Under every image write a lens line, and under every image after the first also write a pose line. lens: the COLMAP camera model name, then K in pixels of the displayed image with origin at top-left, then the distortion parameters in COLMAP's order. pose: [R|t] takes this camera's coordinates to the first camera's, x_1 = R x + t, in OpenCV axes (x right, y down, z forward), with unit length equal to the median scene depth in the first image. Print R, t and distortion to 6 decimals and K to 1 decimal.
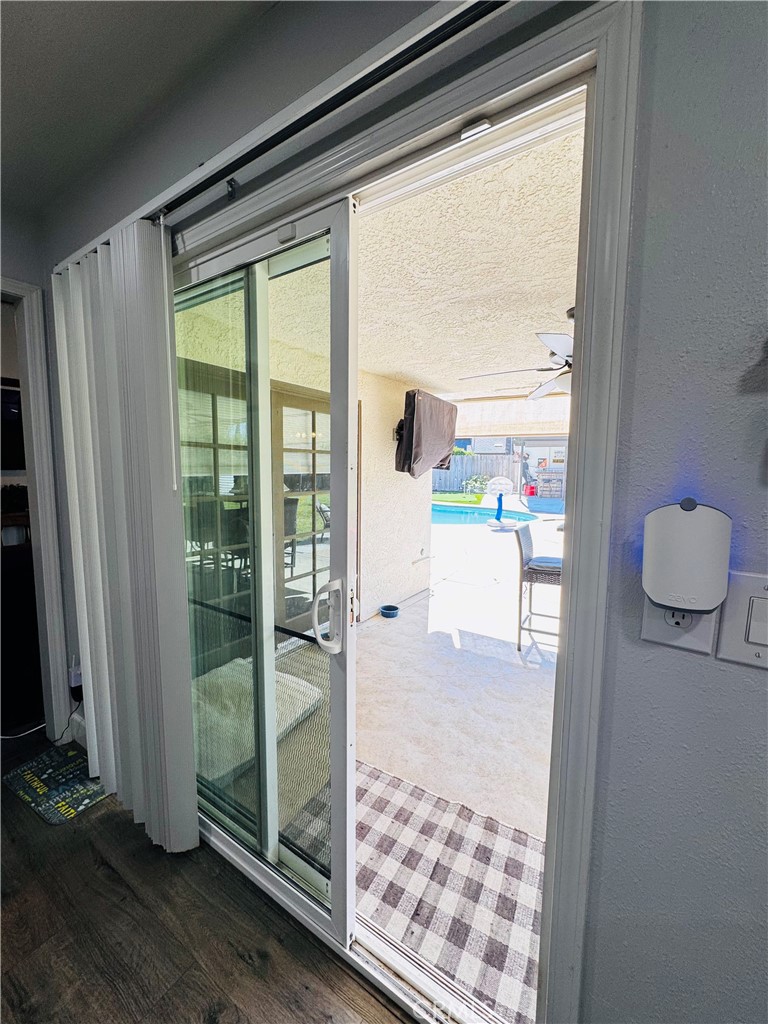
lens RADIAL K [[409.7, 0, 383.1], [0, 409.7, 509.0], [0, 0, 1]] dist [-0.003837, 0.000843]
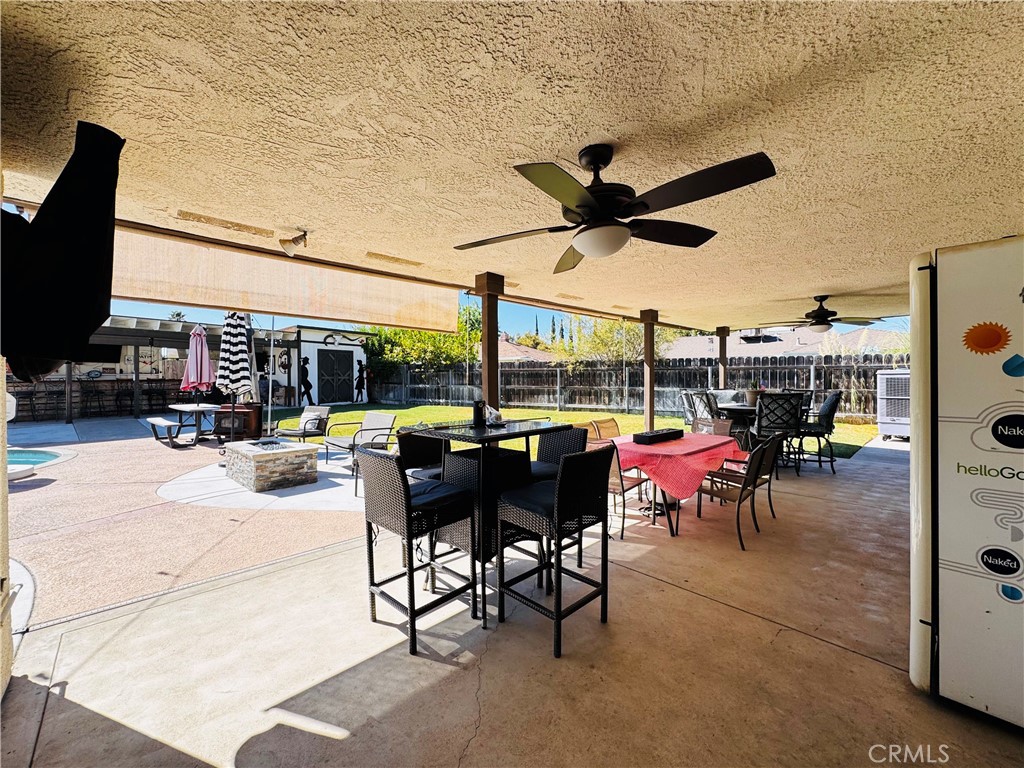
lens RADIAL K [[409.7, 0, 510.8], [0, 409.7, 383.1], [0, 0, 1]] dist [-0.003837, 0.000843]
pose [[0.204854, -0.012505, 0.978713, -0.236686], [0.105592, 0.994365, -0.009396, -0.034370], [-0.973080, 0.105269, 0.205020, 0.716885]]
